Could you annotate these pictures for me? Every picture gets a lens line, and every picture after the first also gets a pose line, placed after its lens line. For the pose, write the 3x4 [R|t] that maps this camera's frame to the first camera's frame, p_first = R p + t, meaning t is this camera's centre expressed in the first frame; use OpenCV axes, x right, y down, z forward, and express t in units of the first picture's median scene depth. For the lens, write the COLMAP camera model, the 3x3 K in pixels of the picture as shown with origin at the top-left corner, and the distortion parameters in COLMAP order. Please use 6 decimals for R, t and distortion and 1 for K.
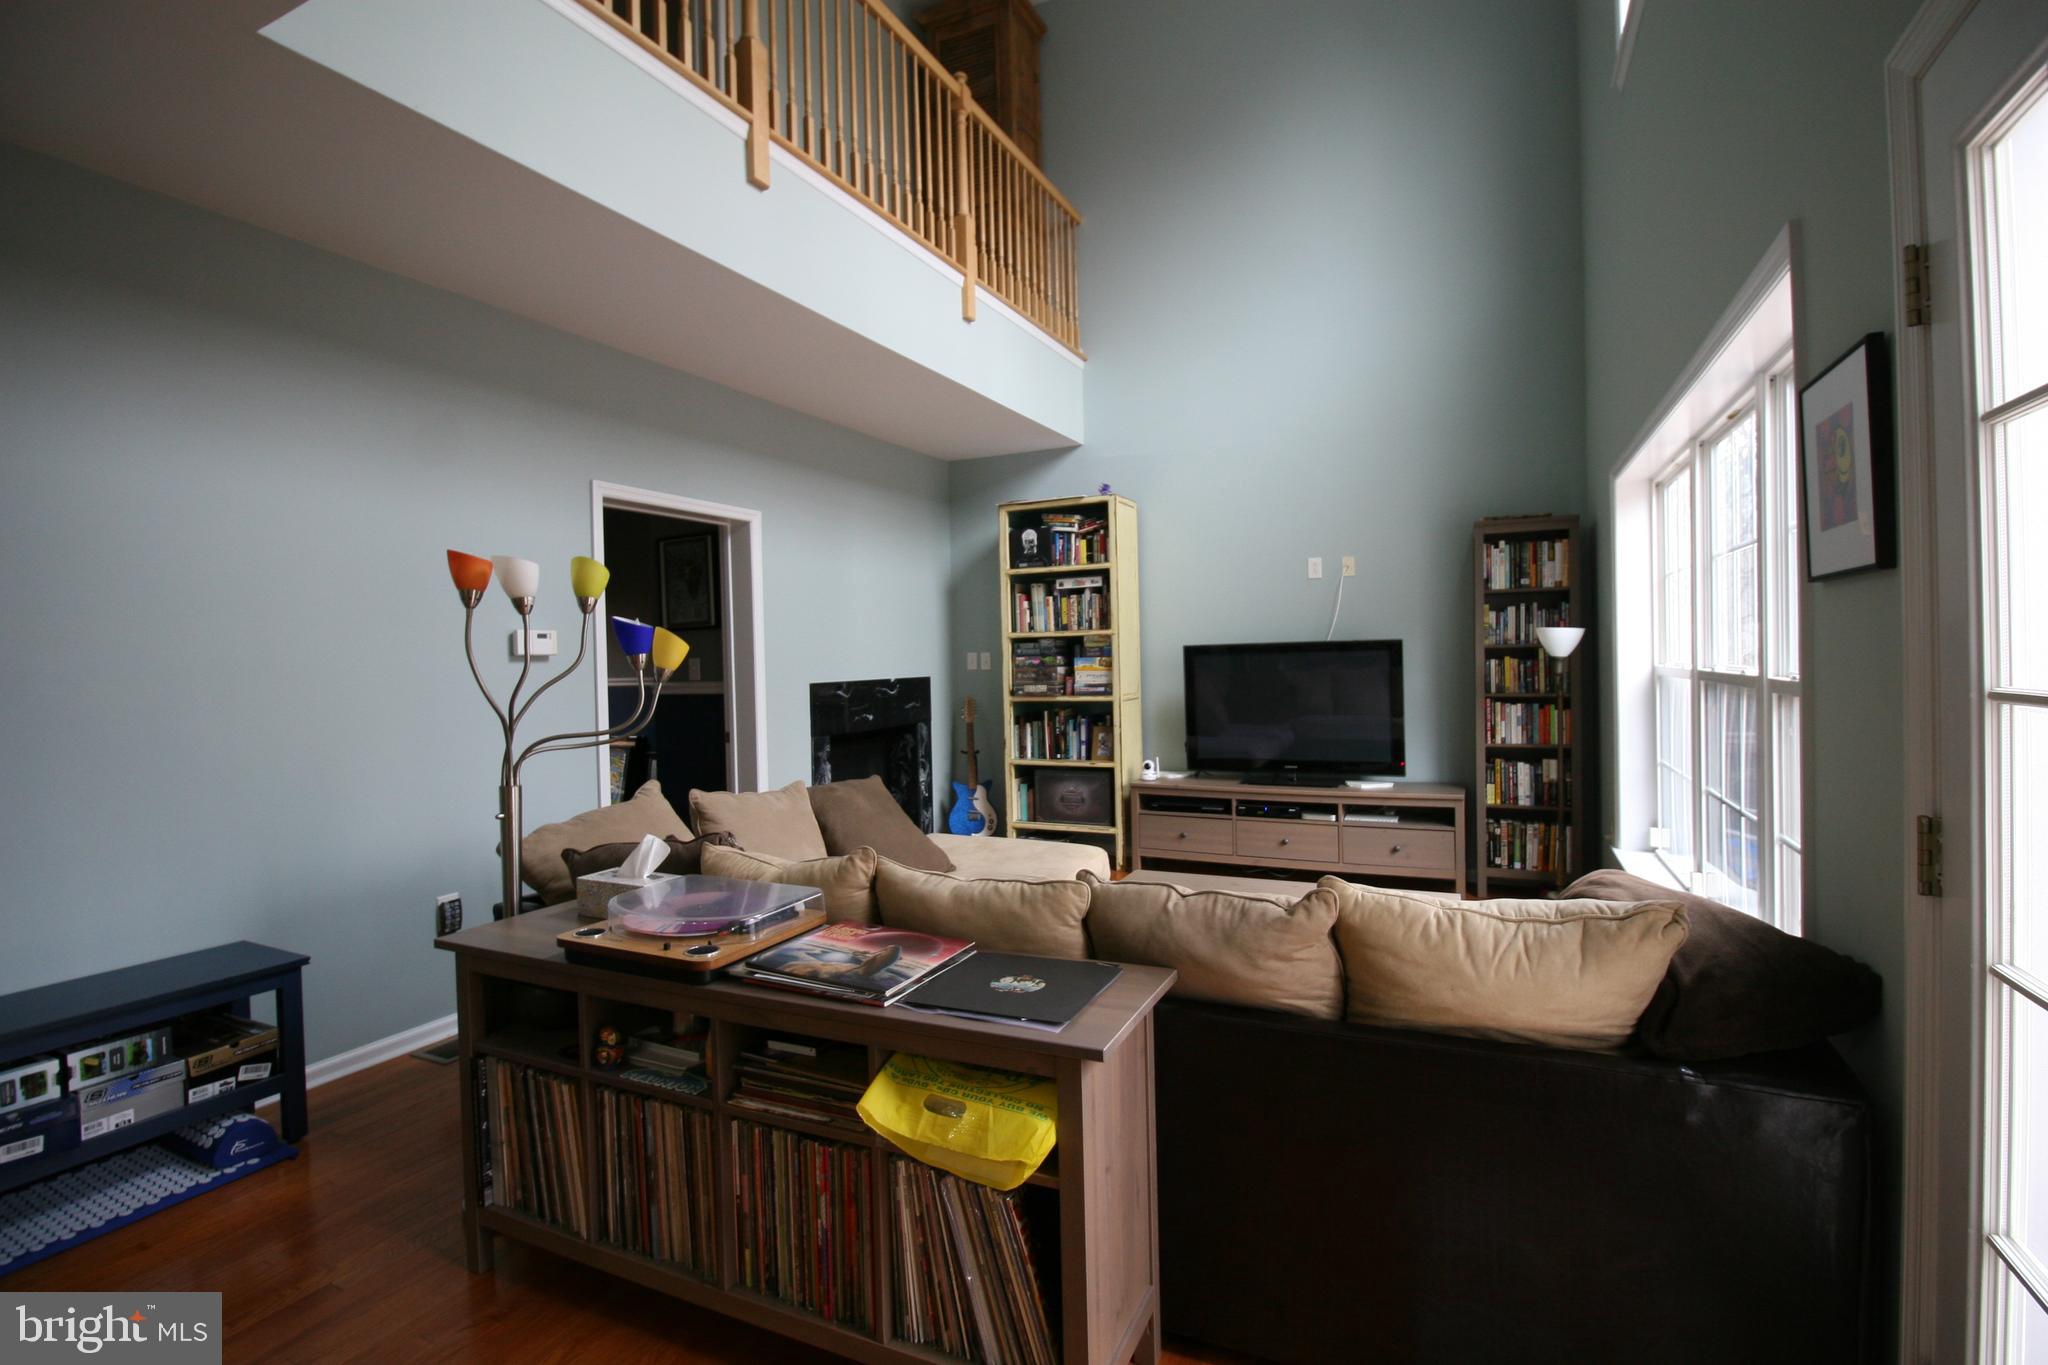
lens RADIAL K [[953.3, 0, 1024.6], [0, 953.3, 672.3], [0, 0, 1]] dist [0.000665, -0.012872]
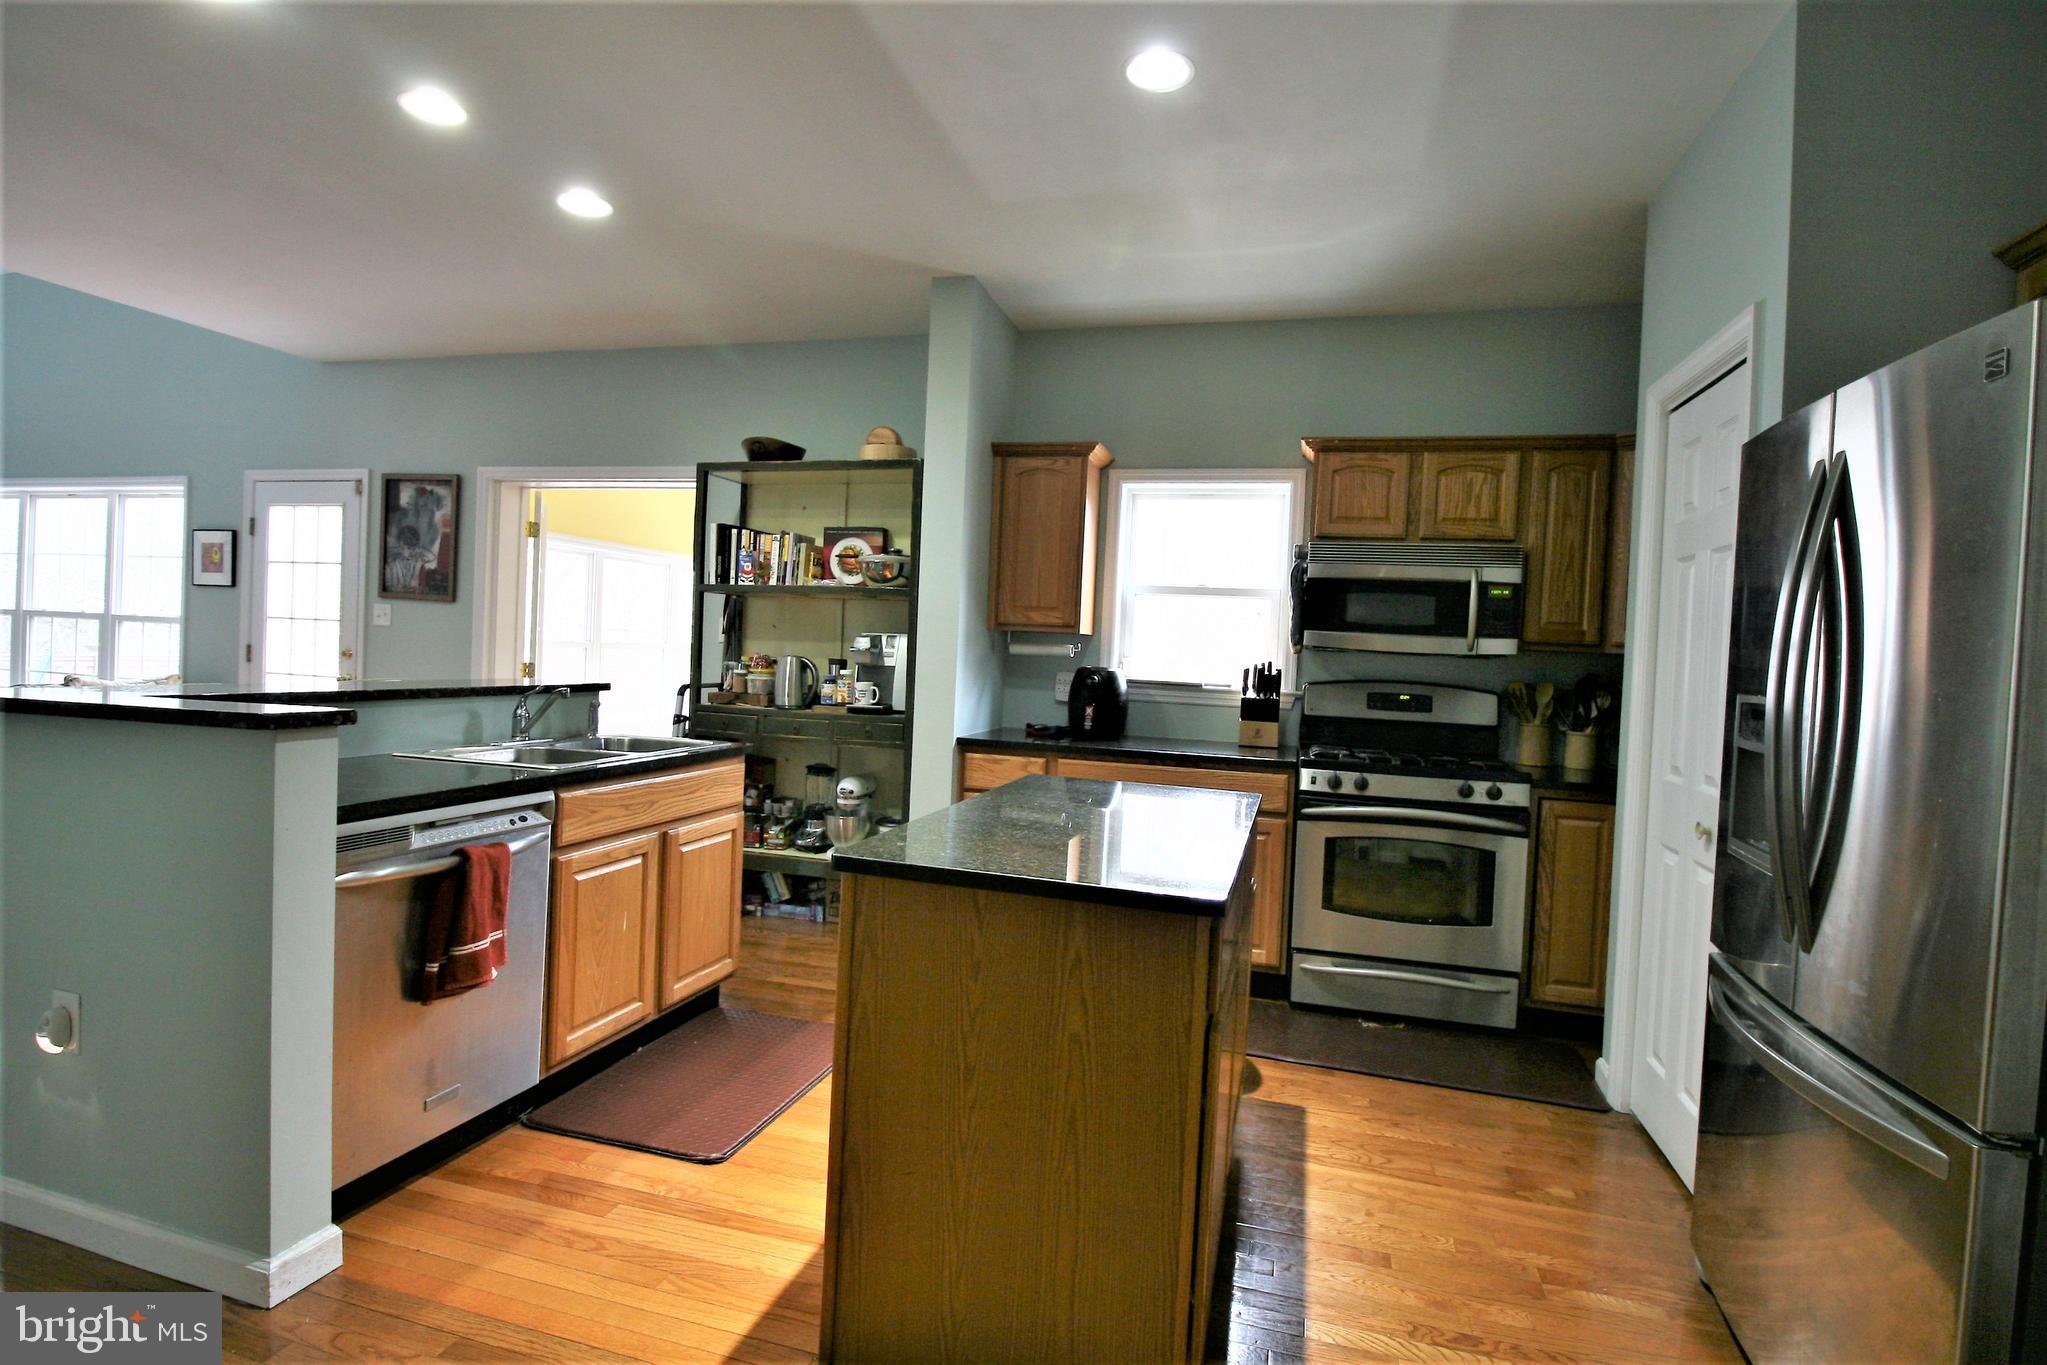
lens RADIAL K [[990.6, 0, 1028.5], [0, 990.6, 681.5], [0, 0, 1]] dist [-0.000856, -0.018088]
pose [[-0.175947, -0.014520, 0.984292, -1.088086], [-0.025888, 0.999614, 0.010119, 0.047051], [-0.984059, -0.023701, -0.176255, -0.464116]]
